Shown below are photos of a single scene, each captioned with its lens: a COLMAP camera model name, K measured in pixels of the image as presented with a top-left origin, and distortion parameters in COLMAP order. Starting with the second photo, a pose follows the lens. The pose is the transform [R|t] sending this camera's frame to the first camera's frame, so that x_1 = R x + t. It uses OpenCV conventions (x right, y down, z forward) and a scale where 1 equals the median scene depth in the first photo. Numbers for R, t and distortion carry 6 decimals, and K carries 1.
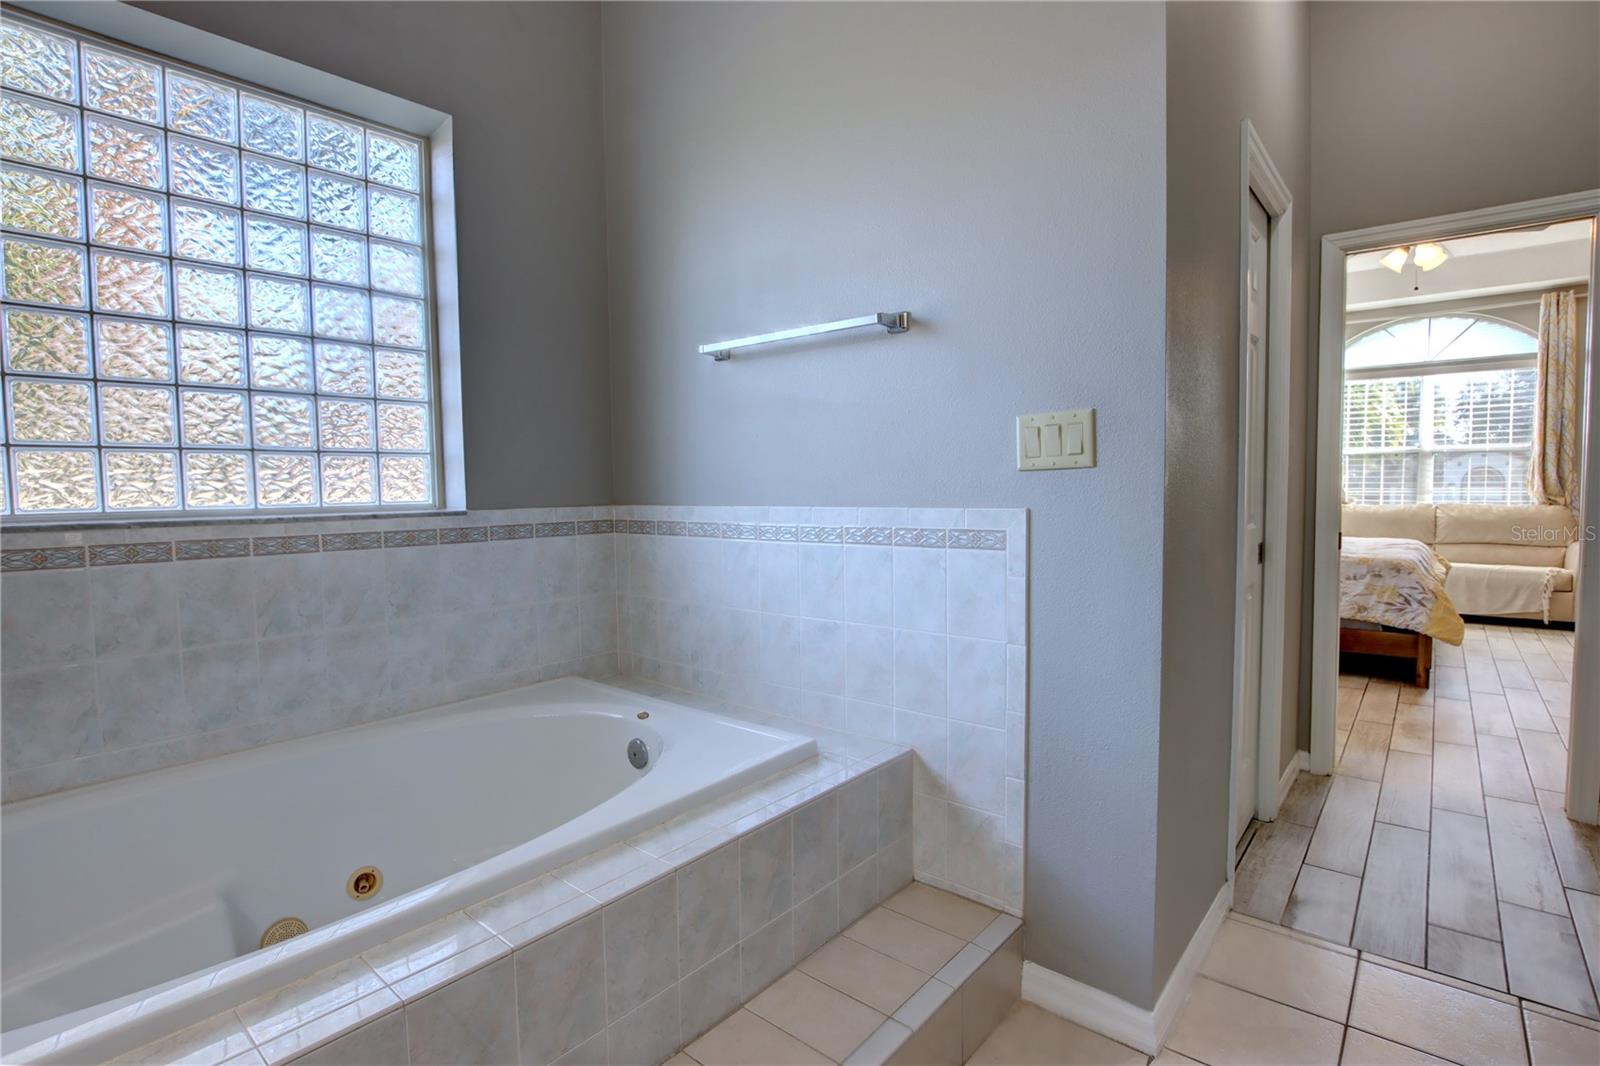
lens RADIAL K [[751.8, 0, 805.1], [0, 751.8, 530.8], [0, 0, 1]] dist [-0.036569, 0.004592]
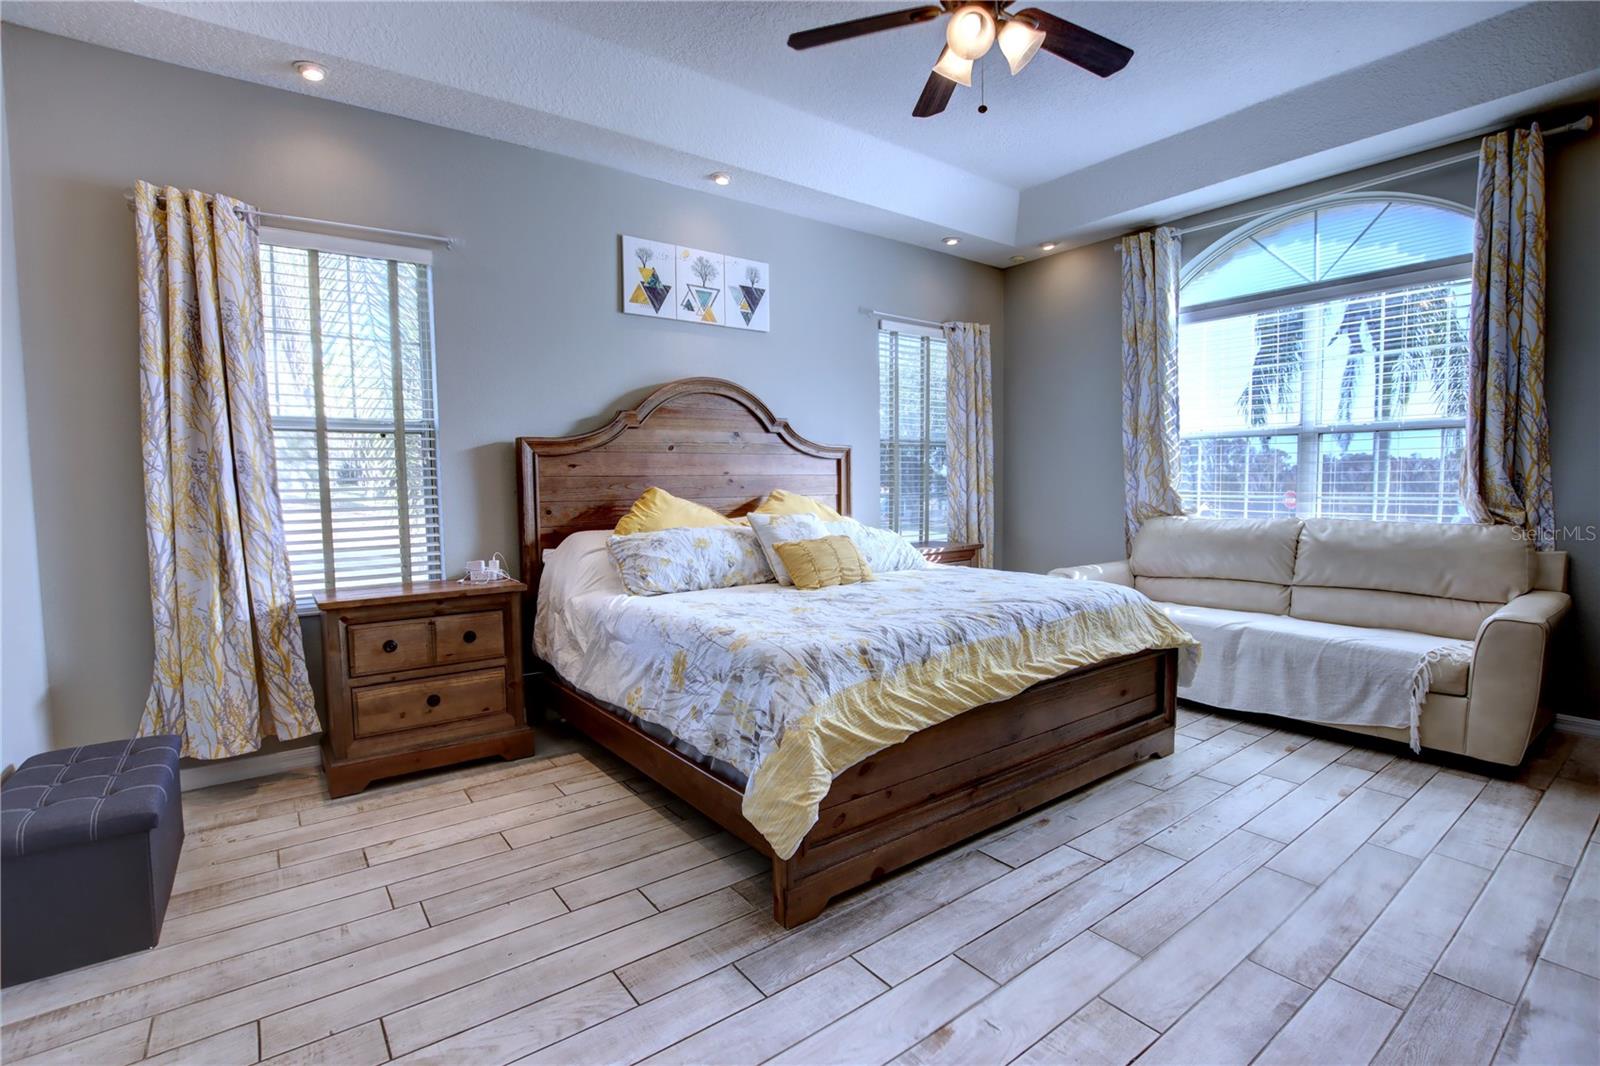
lens RADIAL K [[751.8, 0, 810.0], [0, 751.8, 530.2], [0, 0, 1]] dist [-0.036569, 0.004592]
pose [[0.977421, 0.014545, -0.210799, 0.645064], [-0.012229, 0.999850, 0.012284, -0.031975], [0.210946, -0.009429, 0.977452, 0.357160]]
